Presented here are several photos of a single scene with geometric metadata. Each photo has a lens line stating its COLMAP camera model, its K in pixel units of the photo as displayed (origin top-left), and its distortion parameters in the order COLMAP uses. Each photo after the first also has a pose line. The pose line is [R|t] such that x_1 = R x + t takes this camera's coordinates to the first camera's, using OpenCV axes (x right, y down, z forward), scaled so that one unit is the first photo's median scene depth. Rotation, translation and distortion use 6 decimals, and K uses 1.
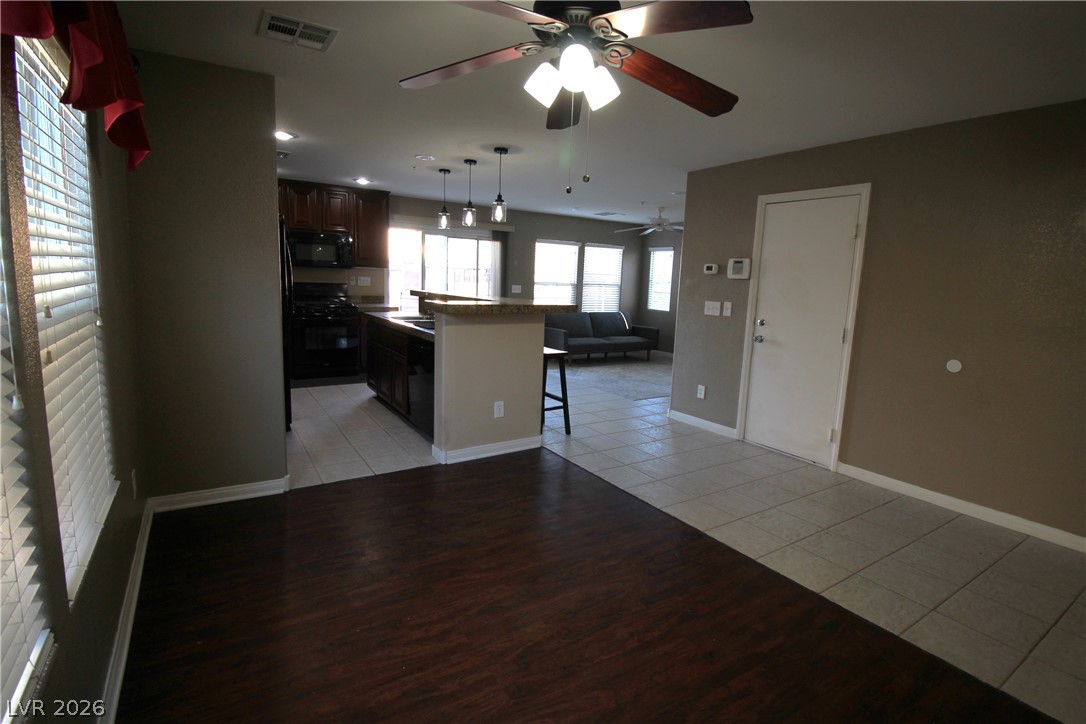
lens RADIAL K [[525.9, 0, 556.5], [0, 525.9, 359.4], [0, 0, 1]] dist [-0.000788, -0.000071]
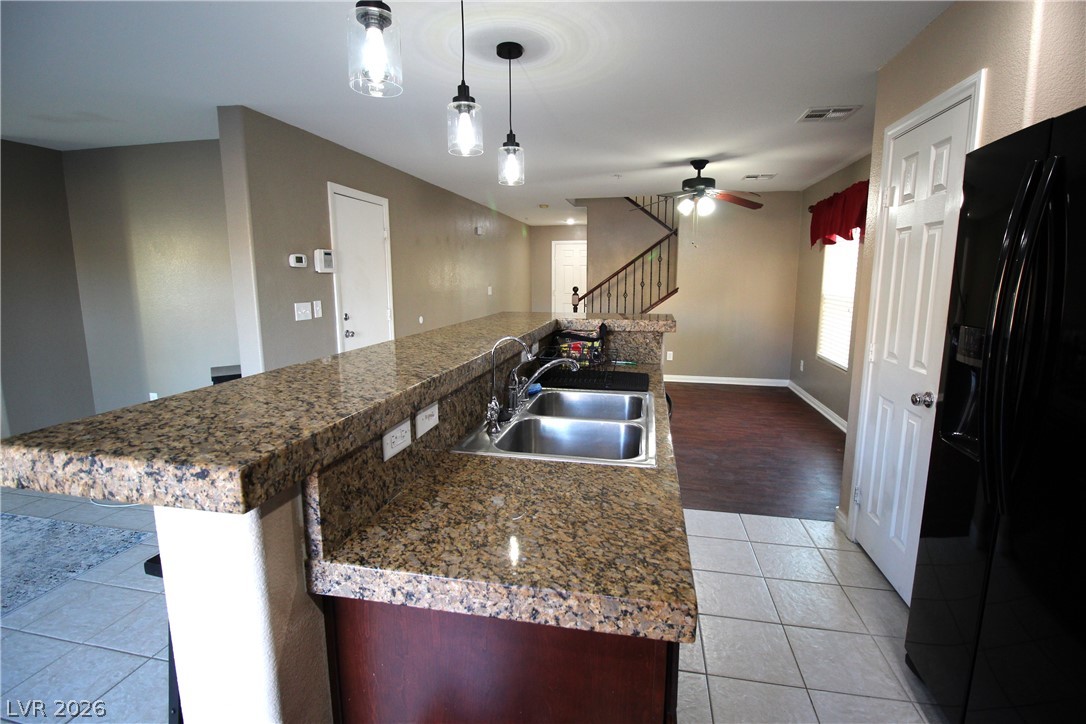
lens RADIAL K [[503.8, 0, 548.9], [0, 503.8, 353.3], [0, 0, 1]] dist [-0.000795, -0.013547]
pose [[-0.711896, -0.146656, 0.686802, -0.433014], [0.080323, 0.954532, 0.287084, -0.200467], [-0.697677, 0.259539, -0.667748, 1.134726]]
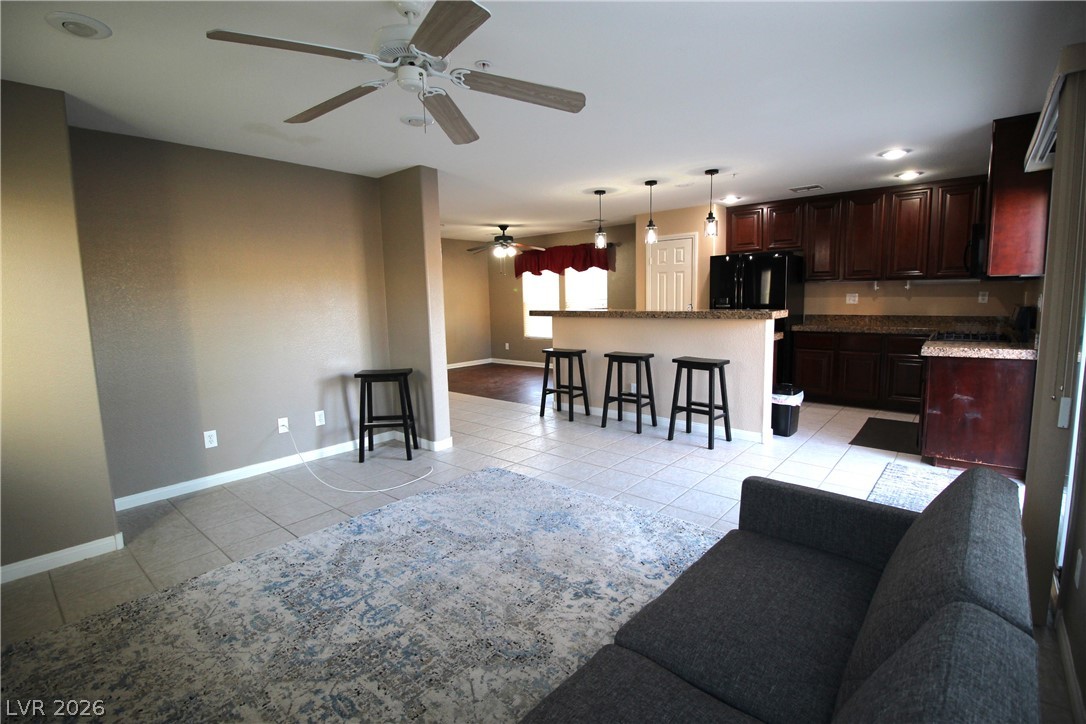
lens RADIAL K [[503.8, 0, 548.9], [0, 503.8, 353.3], [0, 0, 1]] dist [-0.000795, -0.013547]
pose [[-0.961071, 0.013726, -0.275959, 0.292349], [-0.057855, 0.966627, 0.249570, -0.259960], [0.270175, 0.255821, -0.928203, 1.785836]]
